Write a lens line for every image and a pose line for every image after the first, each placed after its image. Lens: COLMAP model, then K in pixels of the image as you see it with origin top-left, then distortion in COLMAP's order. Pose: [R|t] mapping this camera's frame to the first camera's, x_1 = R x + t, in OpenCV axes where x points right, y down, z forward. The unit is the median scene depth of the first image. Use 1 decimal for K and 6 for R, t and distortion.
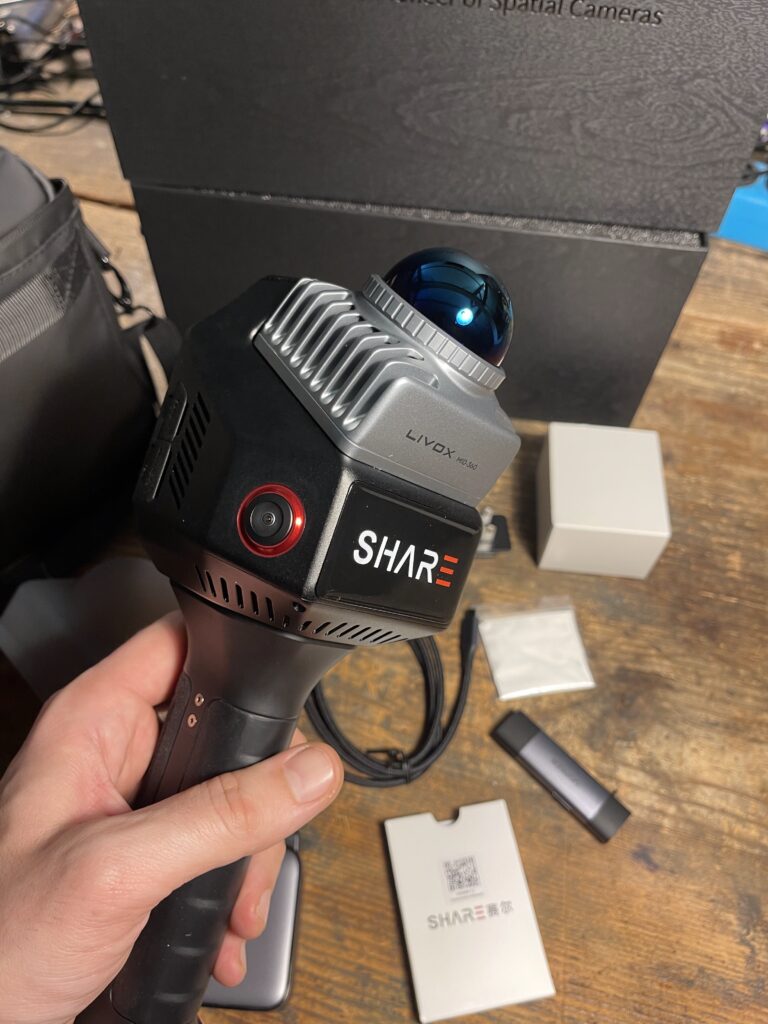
lens RADIAL K [[794.7, 0, 379.8], [0, 794.7, 513.3], [0, 0, 1]] dist [0.050119, -0.103188]
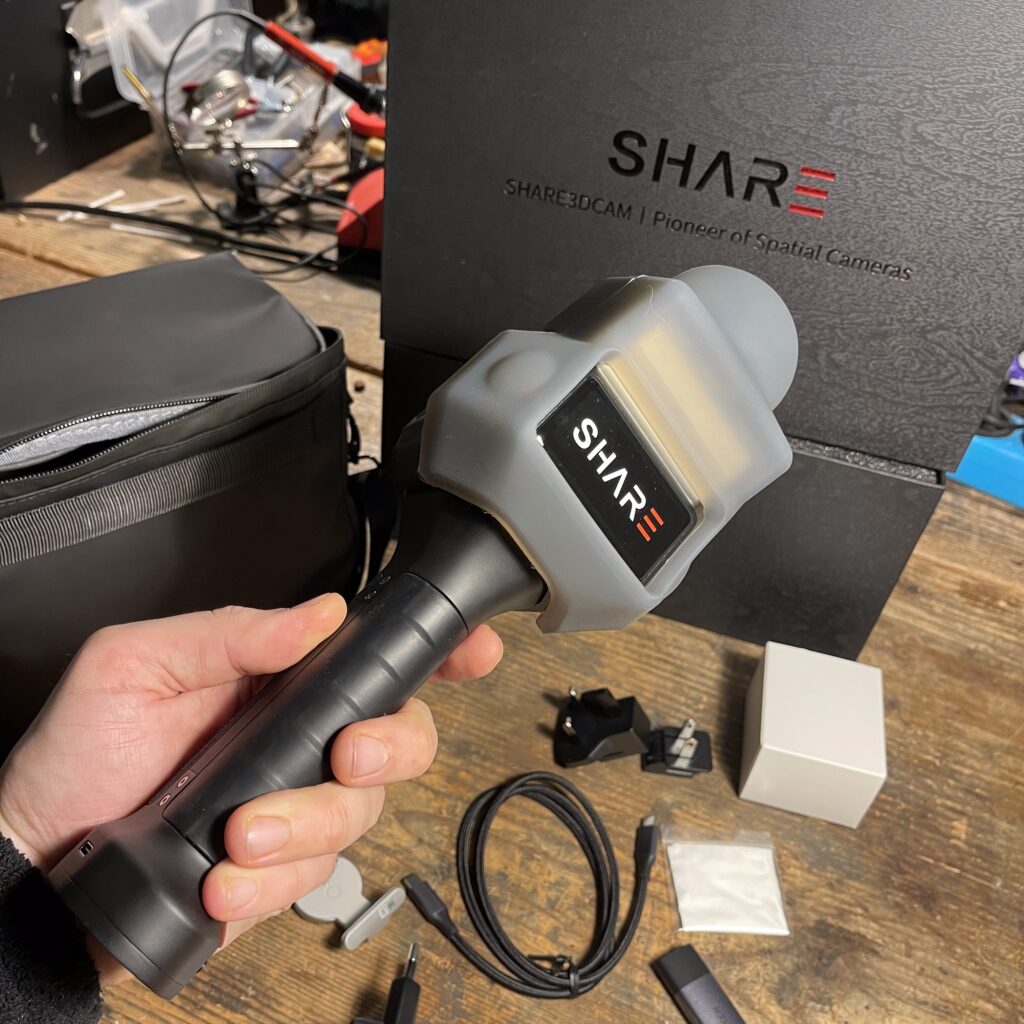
lens RADIAL K [[1057.0, 0, 498.8], [0, 1057.0, 518.4], [0, 0, 1]] dist [0.009672, 0.000000]
pose [[0.986867, 0.153403, -0.050611, -0.062954], [-0.161182, 0.955863, -0.245656, 0.116880], [0.010693, 0.250587, 0.968035, -0.265977]]
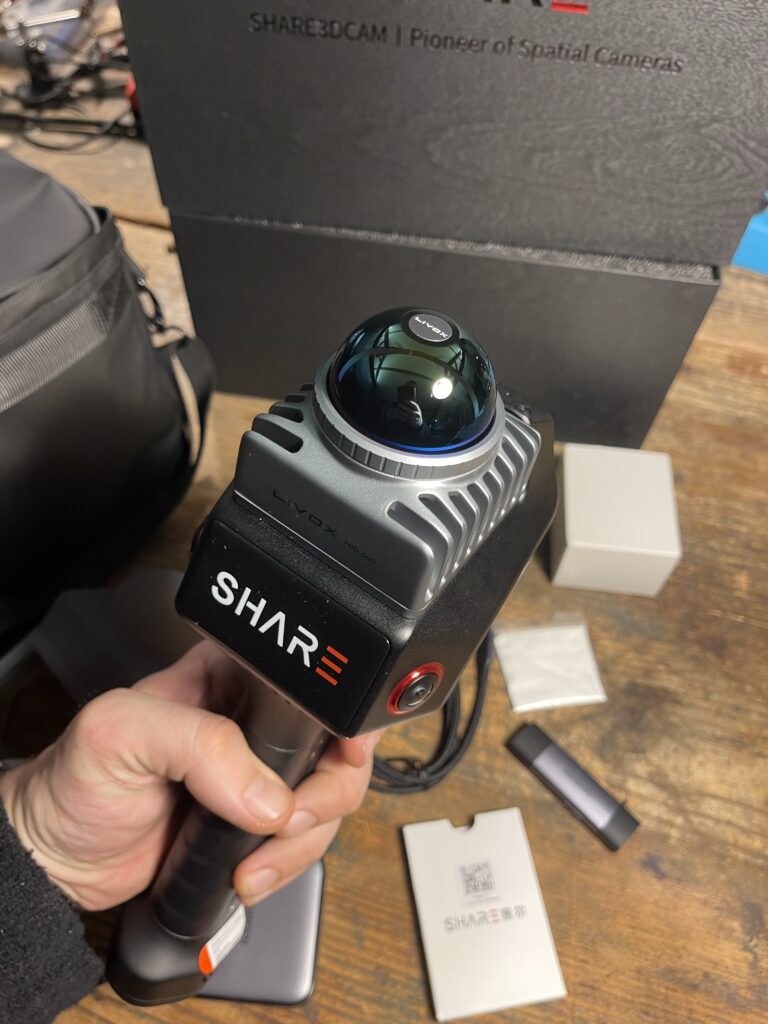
lens RADIAL K [[794.7, 0, 378.3], [0, 794.7, 512.4], [0, 0, 1]] dist [0.050119, -0.103188]
pose [[0.999862, 0.016177, -0.003834, -0.026306], [-0.016211, 0.999828, -0.008986, -0.013105], [0.003688, 0.009047, 0.999952, -0.041129]]
